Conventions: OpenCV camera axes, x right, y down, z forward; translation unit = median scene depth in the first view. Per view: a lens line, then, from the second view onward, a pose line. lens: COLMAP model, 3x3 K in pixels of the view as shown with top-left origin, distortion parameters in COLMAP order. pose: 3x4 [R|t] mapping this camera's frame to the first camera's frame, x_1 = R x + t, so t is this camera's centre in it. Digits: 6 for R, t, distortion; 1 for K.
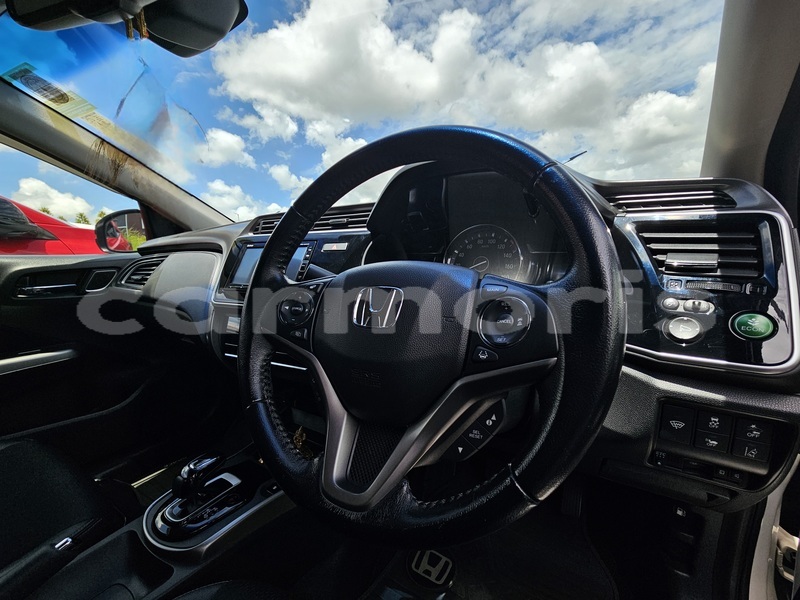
lens RADIAL K [[322.0, 0, 400.2], [0, 322.0, 300.4], [0, 0, 1]] dist [-0.001856, -0.000137]
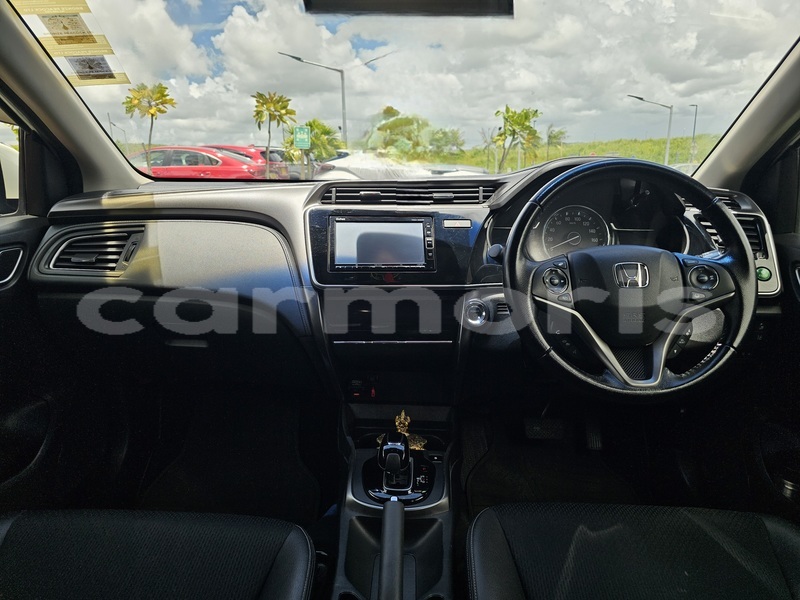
lens RADIAL K [[535.5, 0, 399.7], [0, 535.5, 299.1], [0, 0, 1]] dist [0.007784, 0.001541]
pose [[0.885217, -0.073618, 0.459316, -1.081241], [0.045205, 0.996338, 0.072569, -0.053100], [-0.462977, -0.043476, 0.885303, -0.413478]]
